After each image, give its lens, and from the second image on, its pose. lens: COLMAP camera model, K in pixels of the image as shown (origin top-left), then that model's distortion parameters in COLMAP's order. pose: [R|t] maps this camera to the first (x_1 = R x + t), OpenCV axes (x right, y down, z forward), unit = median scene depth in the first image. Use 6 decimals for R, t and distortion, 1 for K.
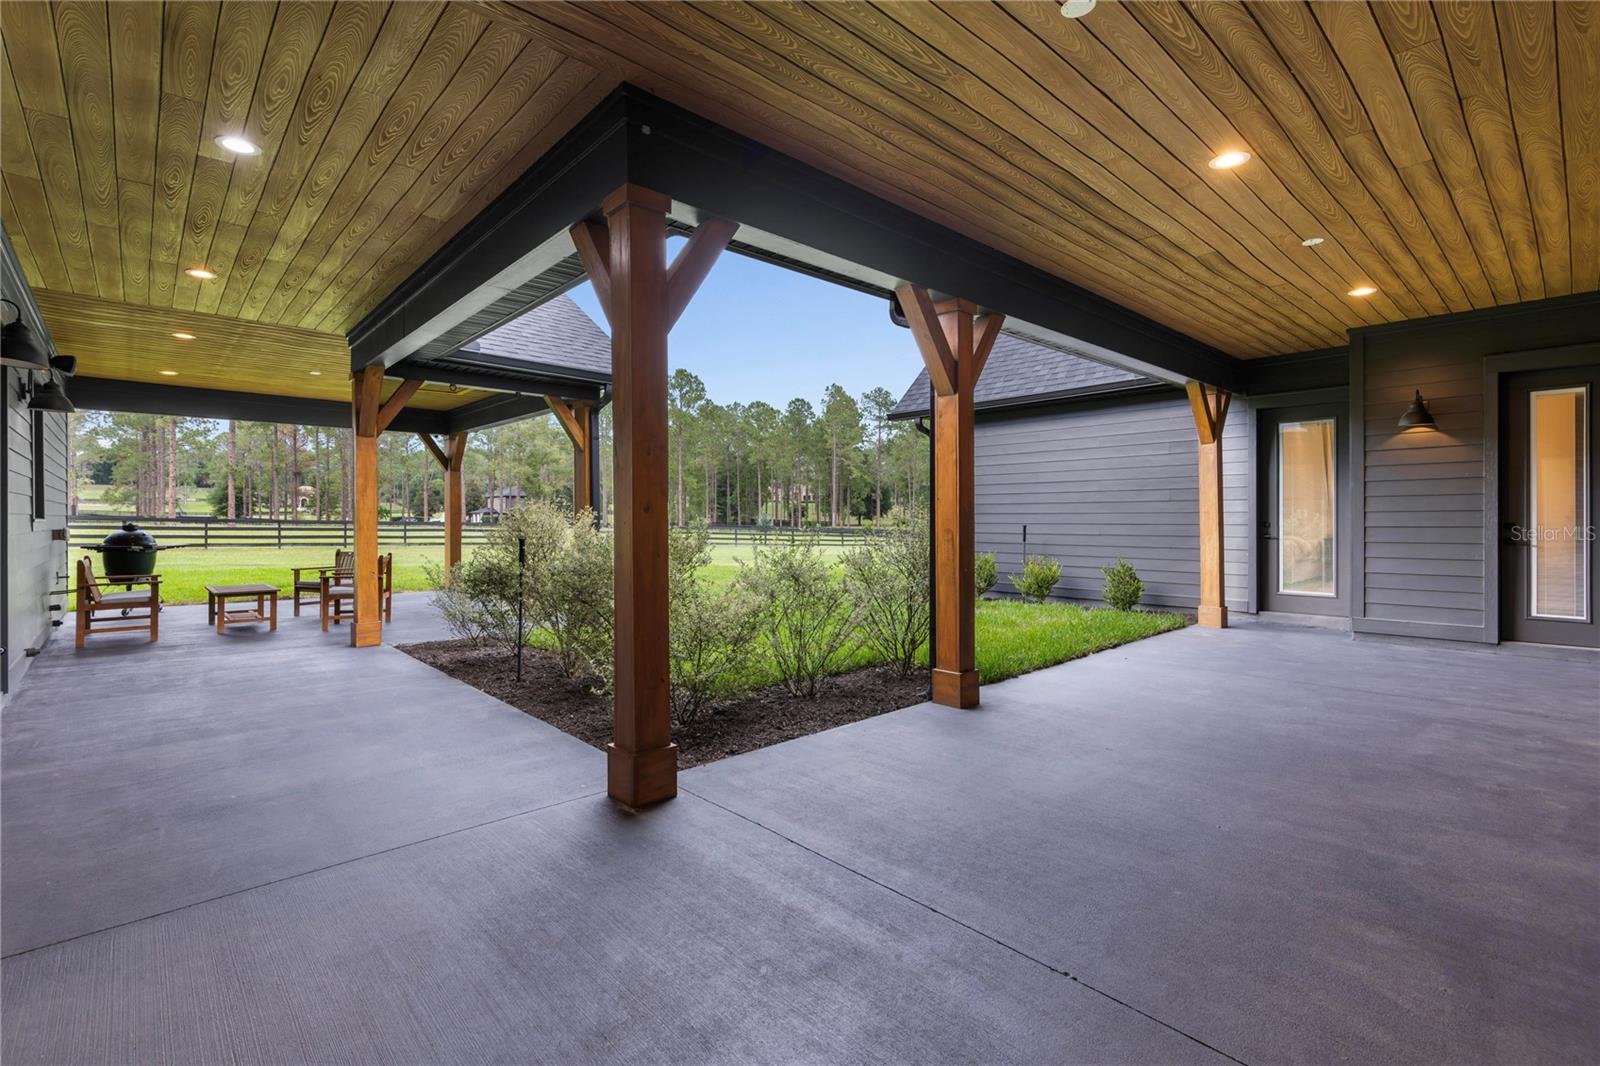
lens RADIAL K [[722.1, 0, 801.3], [0, 722.1, 529.6], [0, 0, 1]] dist [-0.004116, -0.000093]
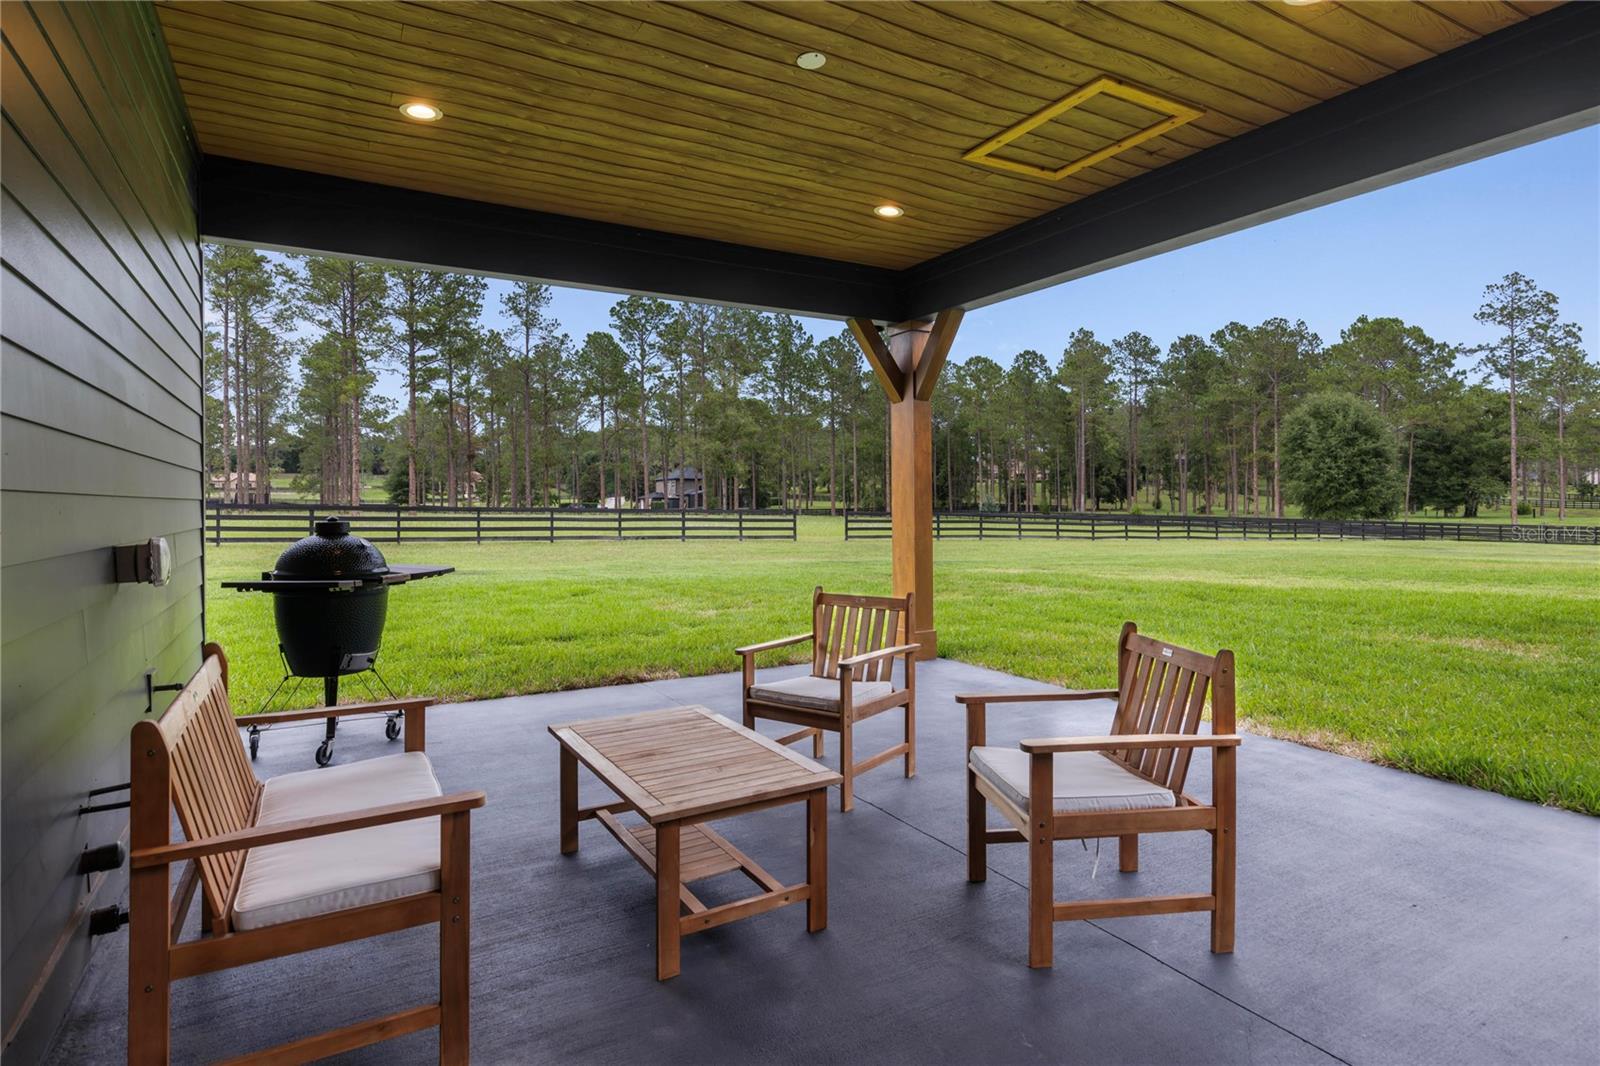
lens RADIAL K [[835.8, 0, 796.3], [0, 835.8, 518.2], [0, 0, 1]] dist [-0.003350, -0.000360]
pose [[0.974215, -0.002941, -0.225602, -0.054090], [0.003601, 0.999990, 0.002516, -0.000786], [0.225593, -0.003264, 0.974216, 0.056857]]
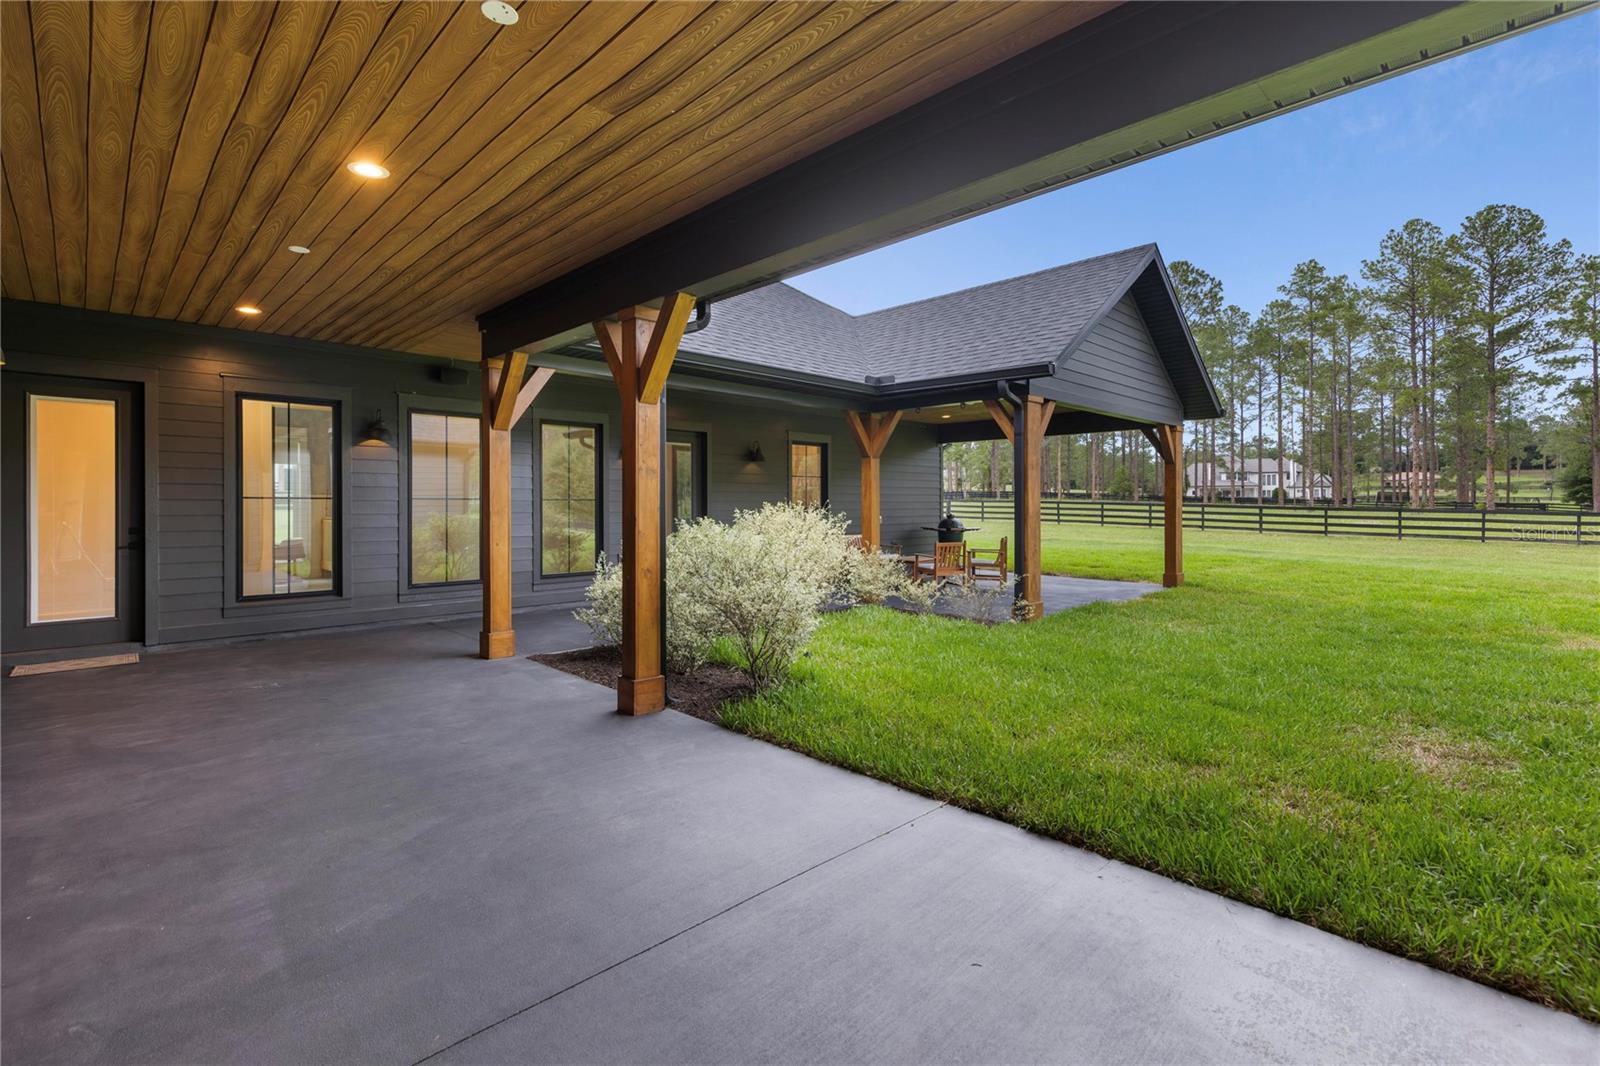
lens RADIAL K [[722.1, 0, 797.4], [0, 722.1, 519.8], [0, 0, 1]] dist [-0.004116, -0.000093]
pose [[0.043208, 0.020103, -0.998864, 0.053760], [-0.013652, 0.999716, 0.019530, -0.001977], [0.998973, 0.012792, 0.043470, 0.051545]]
